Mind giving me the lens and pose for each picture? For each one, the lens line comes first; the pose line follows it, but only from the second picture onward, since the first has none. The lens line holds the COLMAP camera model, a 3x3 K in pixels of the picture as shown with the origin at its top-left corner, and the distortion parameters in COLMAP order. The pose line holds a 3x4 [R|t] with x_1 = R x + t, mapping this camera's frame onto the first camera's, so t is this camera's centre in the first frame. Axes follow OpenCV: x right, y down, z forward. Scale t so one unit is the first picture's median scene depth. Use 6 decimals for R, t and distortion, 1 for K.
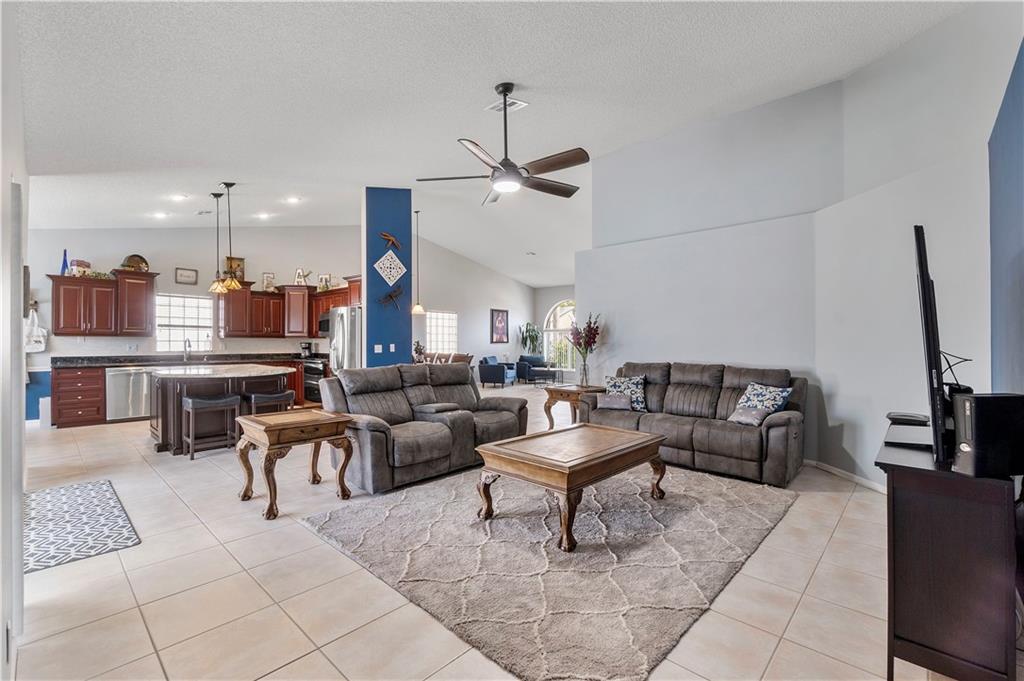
lens RADIAL K [[445.3, 0, 519.1], [0, 445.3, 342.0], [0, 0, 1]] dist [-0.003932, 0.000658]
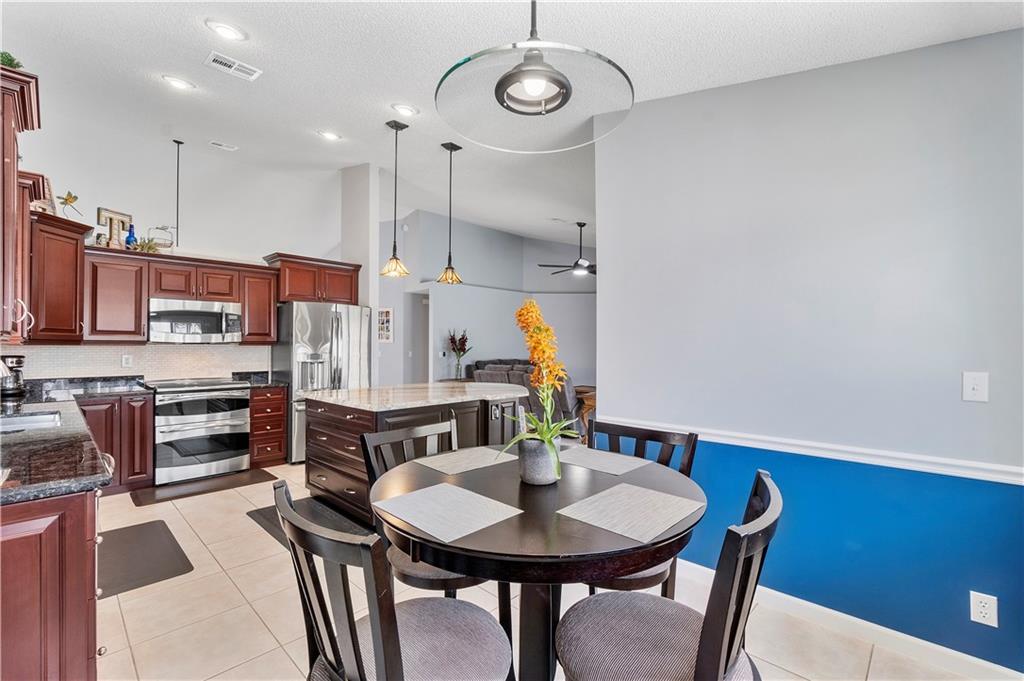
lens RADIAL K [[445.3, 0, 508.8], [0, 445.3, 341.7], [0, 0, 1]] dist [-0.003932, 0.000658]
pose [[0.016078, 0.006837, 0.999847, -0.976477], [0.002485, 0.999973, -0.006878, -0.007782], [-0.999868, 0.002596, 0.016061, 0.606783]]
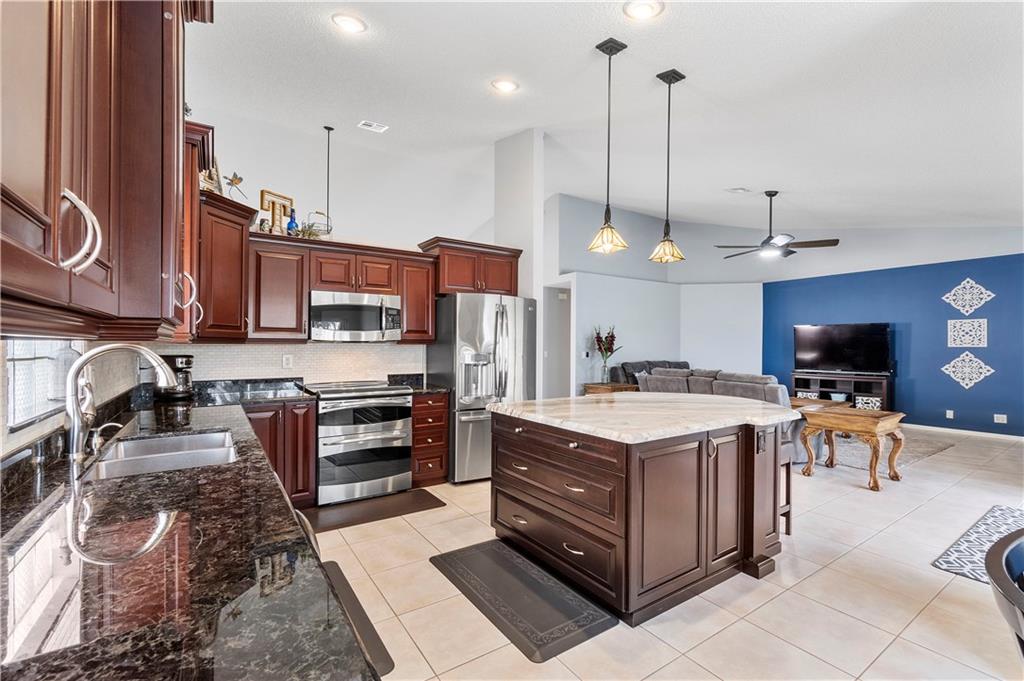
lens RADIAL K [[445.3, 0, 508.2], [0, 445.3, 340.8], [0, 0, 1]] dist [-0.003932, 0.000658]
pose [[0.226748, 0.007020, 0.973928, -0.864123], [0.001146, 0.999971, -0.007475, -0.007948], [-0.973953, 0.002811, 0.226733, 0.733420]]
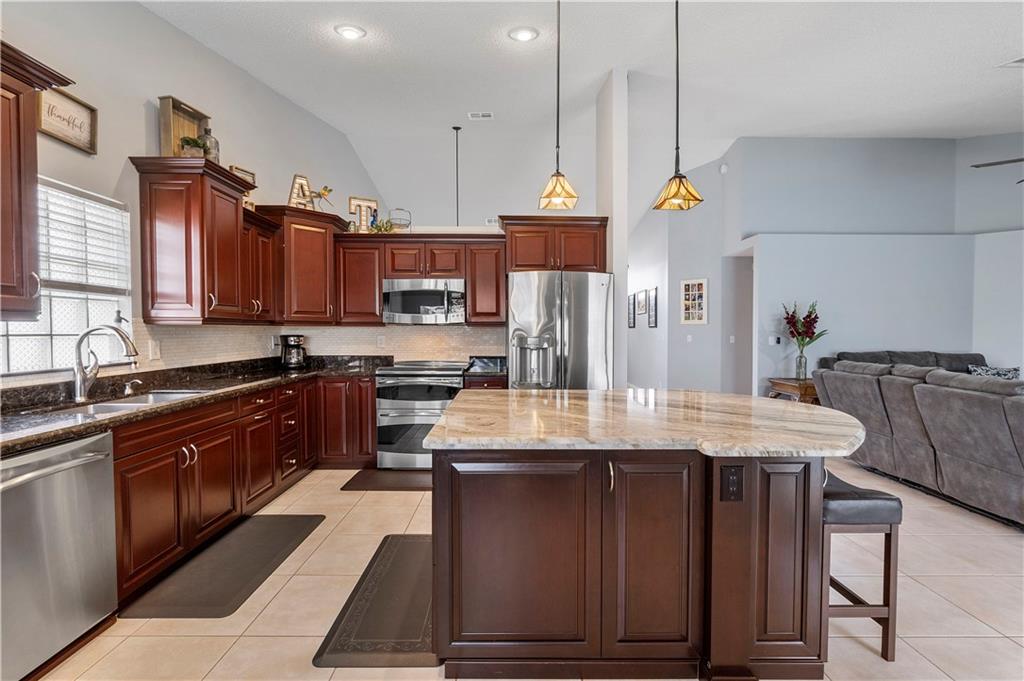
lens RADIAL K [[445.3, 0, 507.6], [0, 445.3, 334.5], [0, 0, 1]] dist [-0.003932, 0.000658]
pose [[0.724034, -0.009759, 0.689695, -0.717452], [0.000998, 0.999914, 0.013100, -0.005334], [-0.689764, -0.008796, 0.723981, 0.557265]]
